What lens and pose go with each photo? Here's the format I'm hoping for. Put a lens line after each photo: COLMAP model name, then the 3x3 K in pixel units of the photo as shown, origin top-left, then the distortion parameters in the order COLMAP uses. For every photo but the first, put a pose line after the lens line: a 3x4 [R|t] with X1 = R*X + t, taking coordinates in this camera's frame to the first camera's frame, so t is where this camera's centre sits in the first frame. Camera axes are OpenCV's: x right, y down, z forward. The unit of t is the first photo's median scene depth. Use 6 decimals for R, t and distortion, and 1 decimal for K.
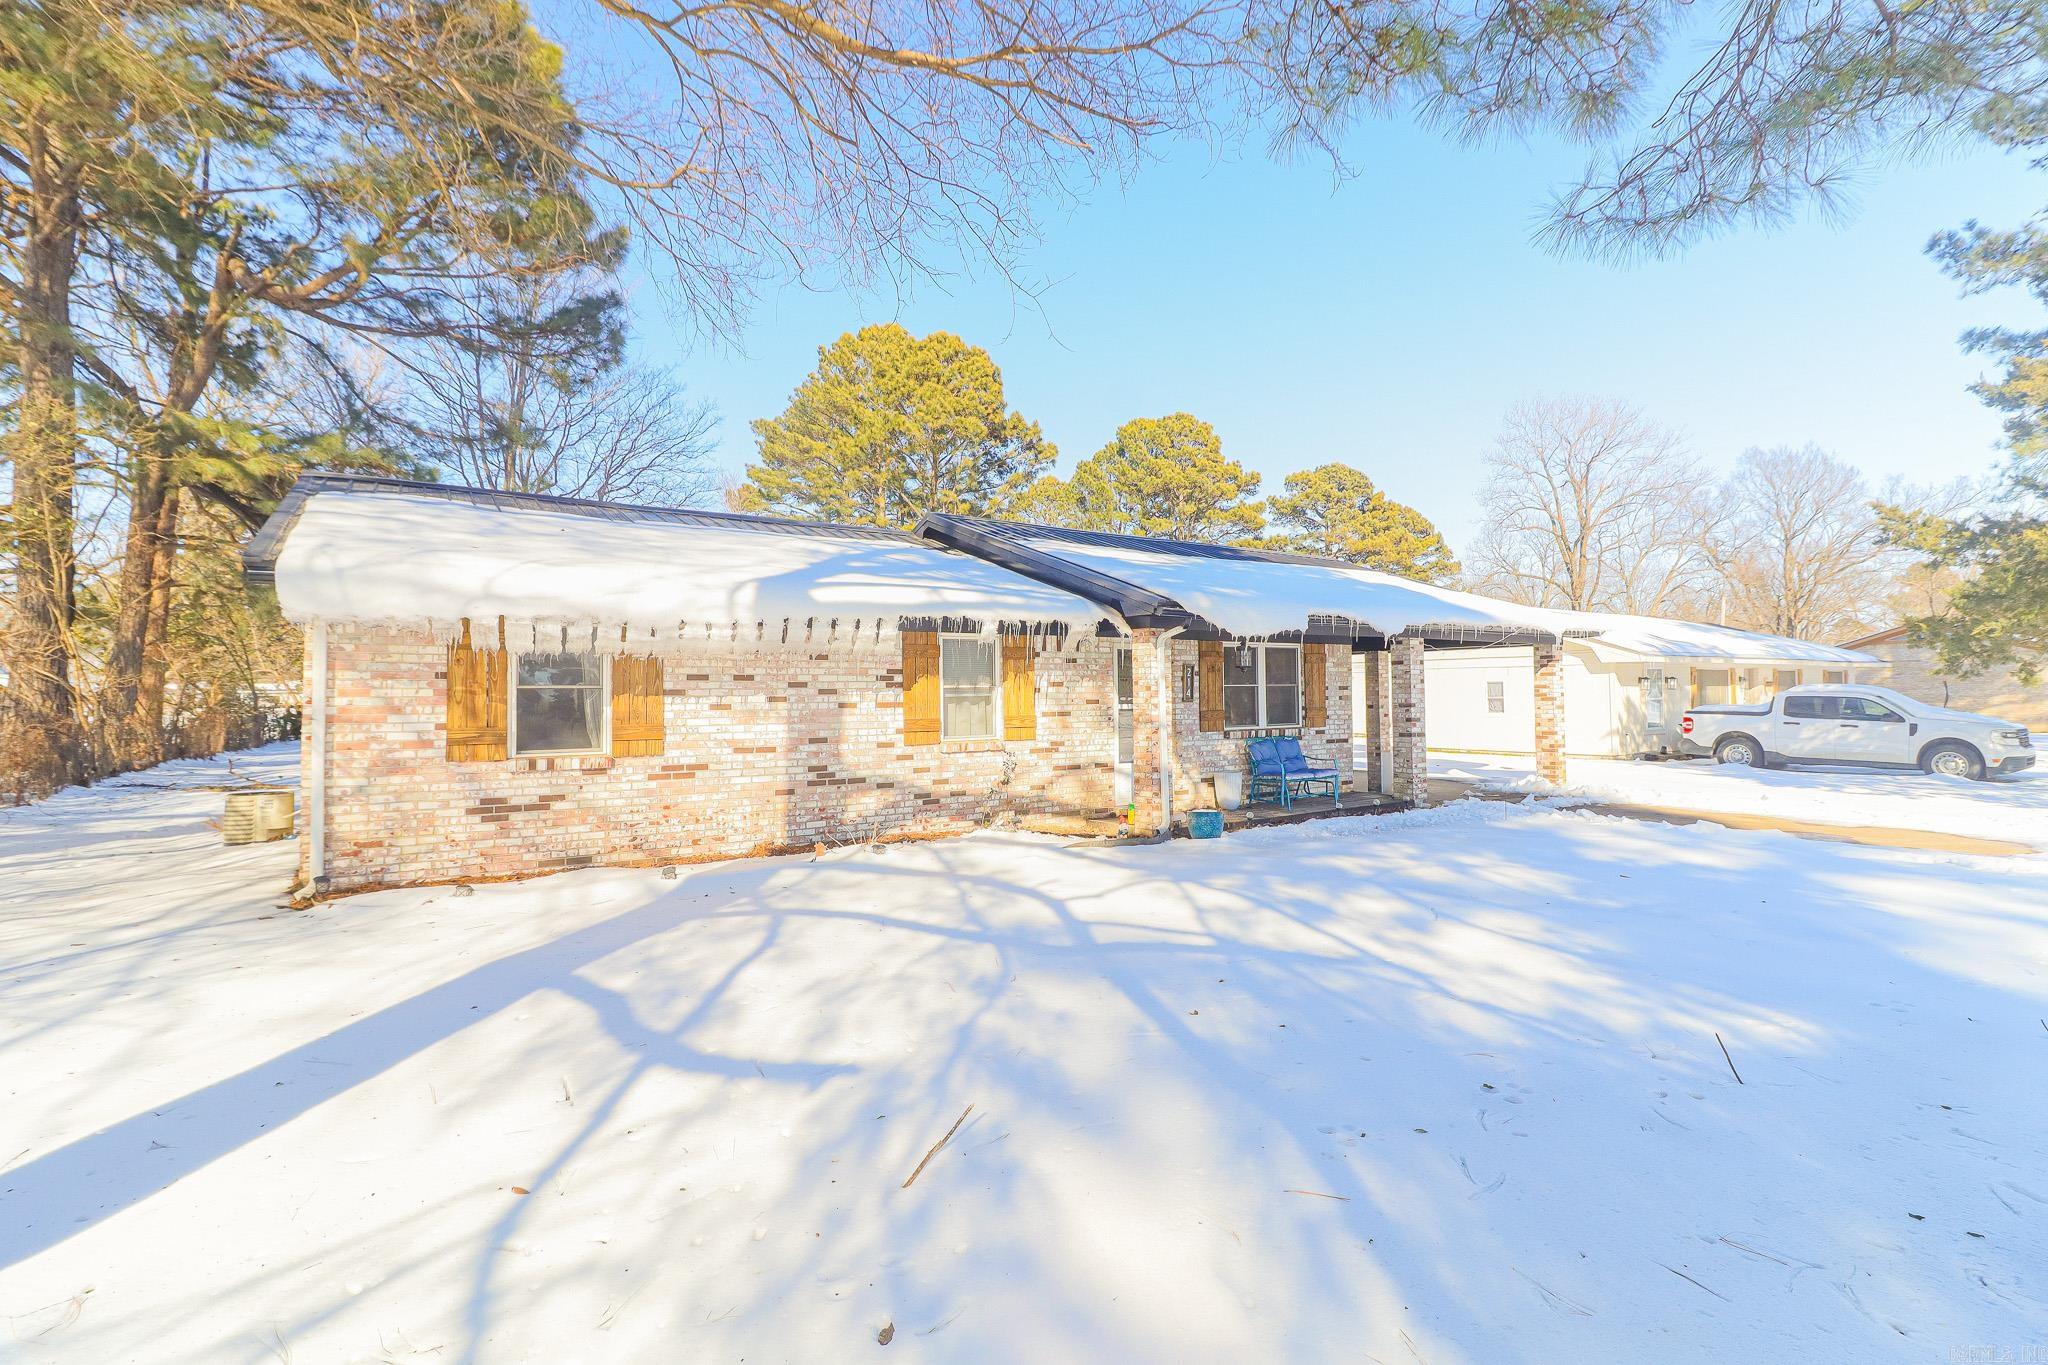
lens RADIAL K [[941.4, 0, 1037.7], [0, 941.4, 677.7], [0, 0, 1]] dist [0.002136, -0.000126]
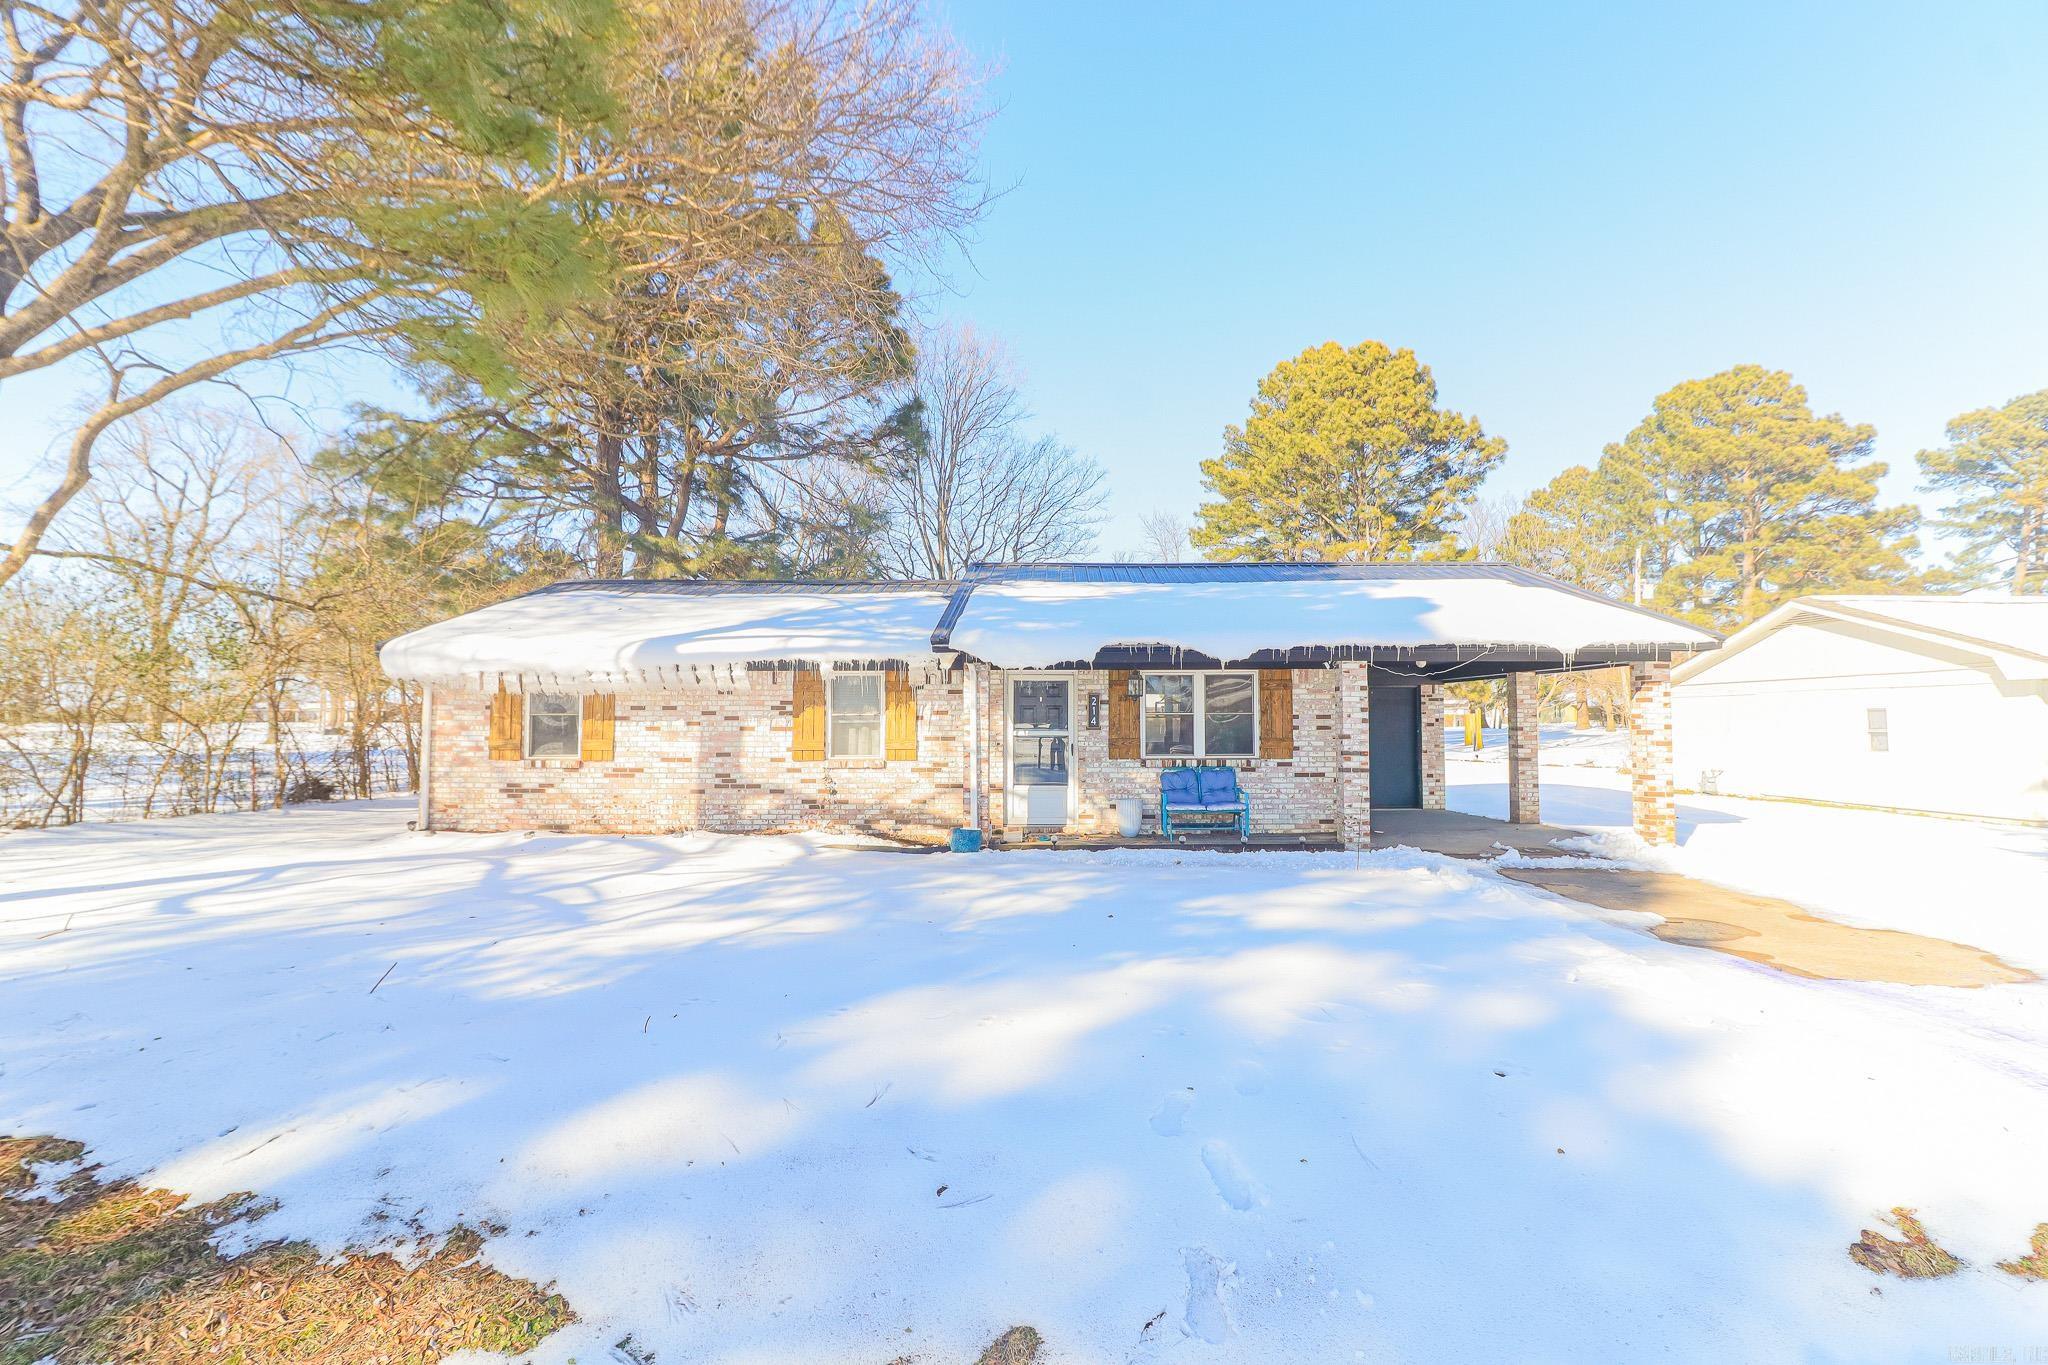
lens RADIAL K [[967.2, 0, 1066.0], [0, 967.2, 679.0], [0, 0, 1]] dist [0.011064, -0.000180]
pose [[0.827540, -0.018131, -0.561115, 0.967514], [0.003824, 0.999637, -0.026661, -0.002507], [0.561394, 0.019917, 0.827309, 0.130282]]
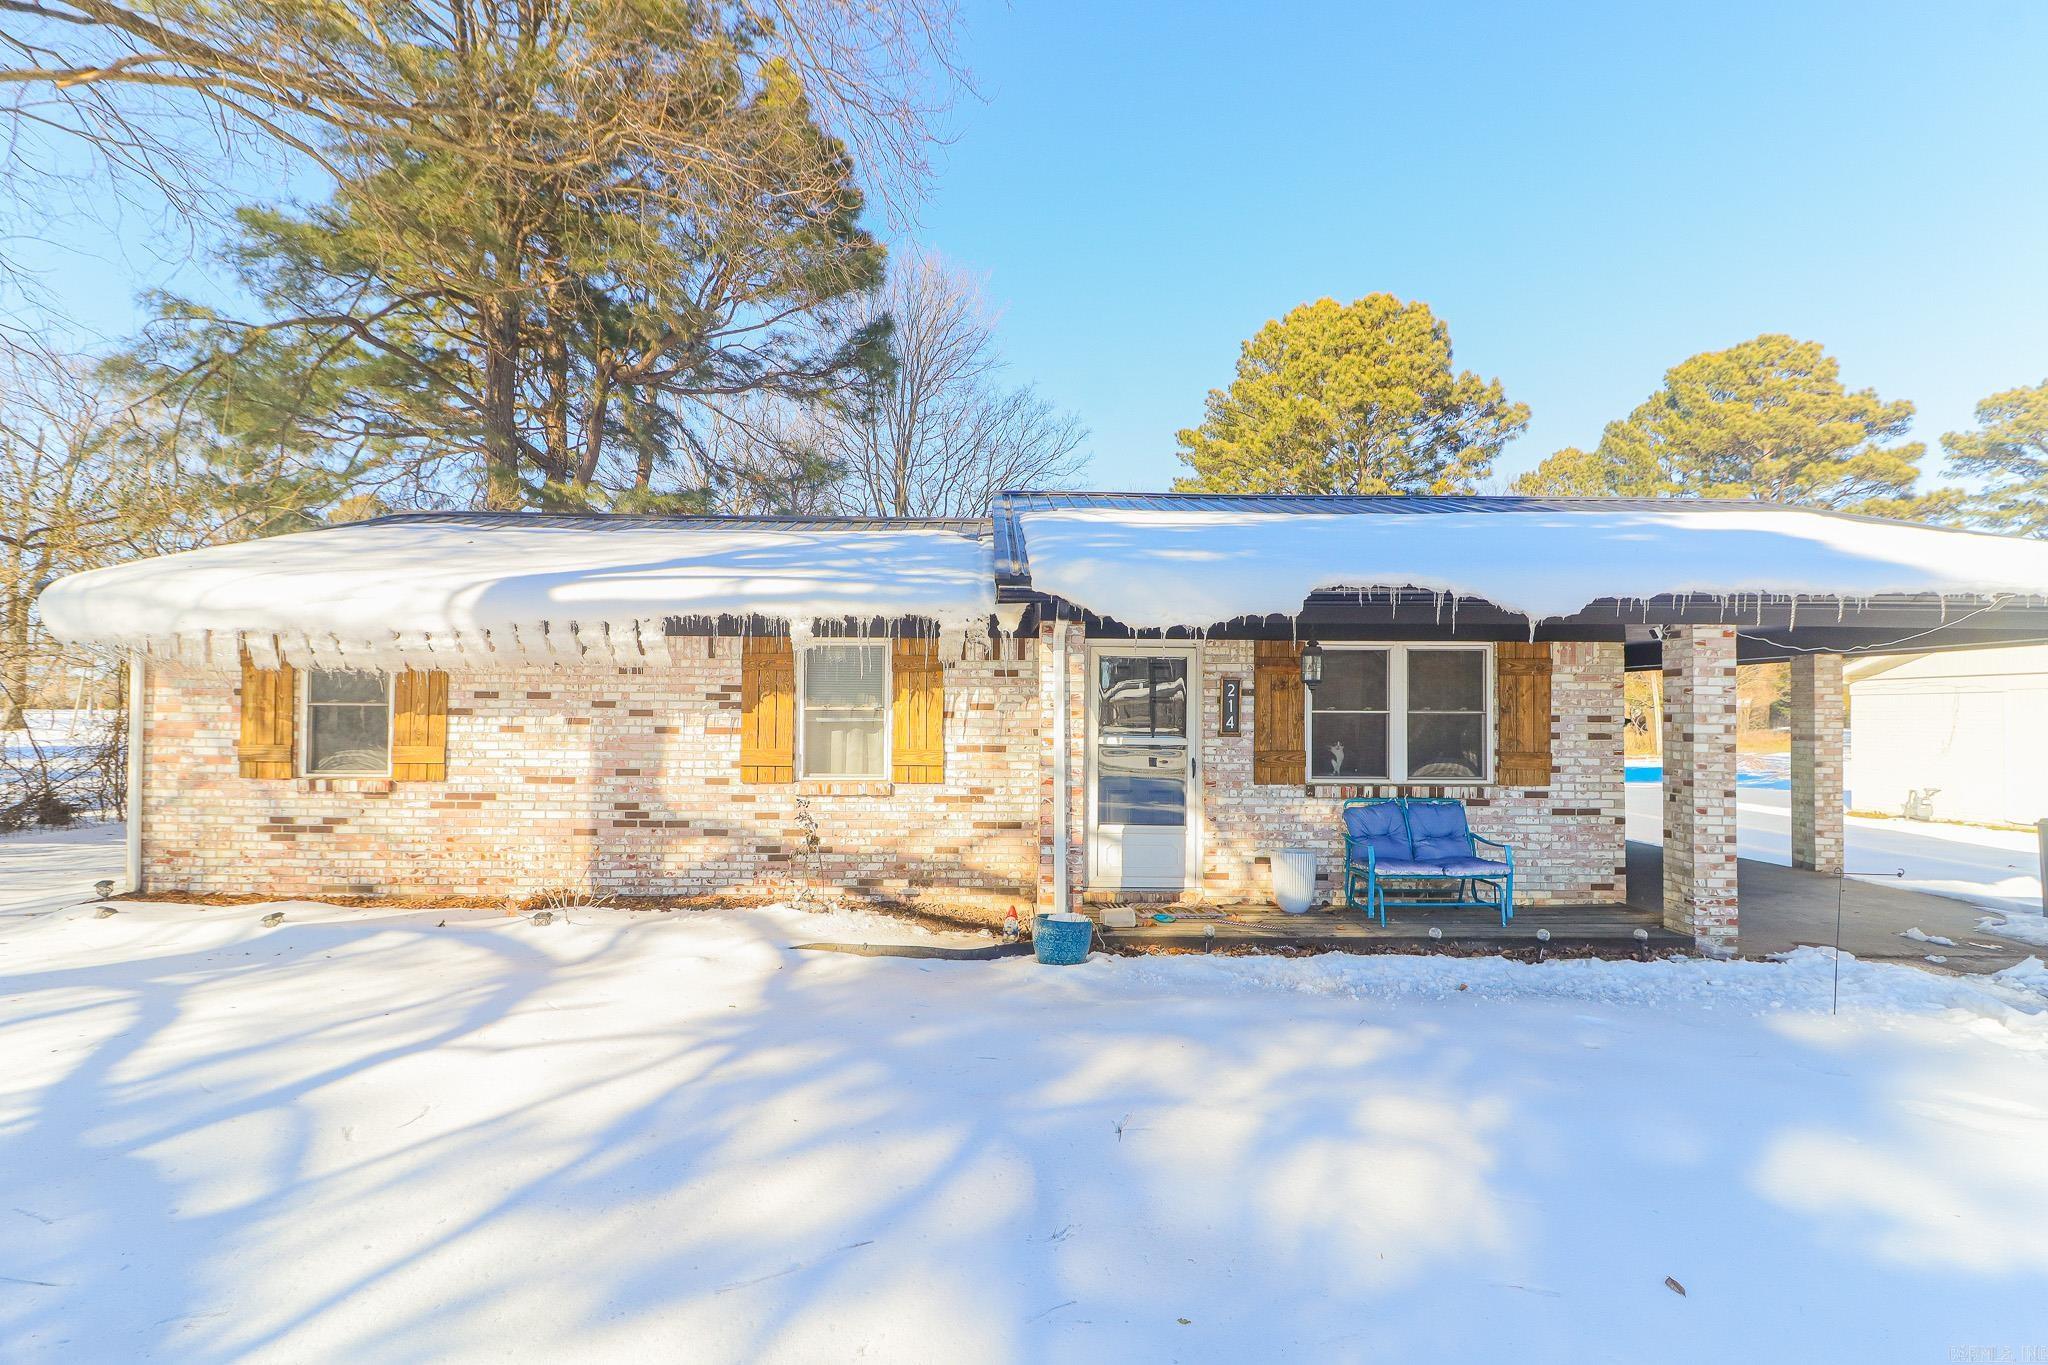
lens RADIAL K [[960.8, 0, 1014.4], [0, 960.8, 698.2], [0, 0, 1]] dist [0.015135, -0.010797]
pose [[0.838513, 0.003597, -0.544869, 0.519472], [-0.004870, 0.999988, -0.000893, 0.001095], [0.544859, 0.003402, 0.838521, 0.485711]]
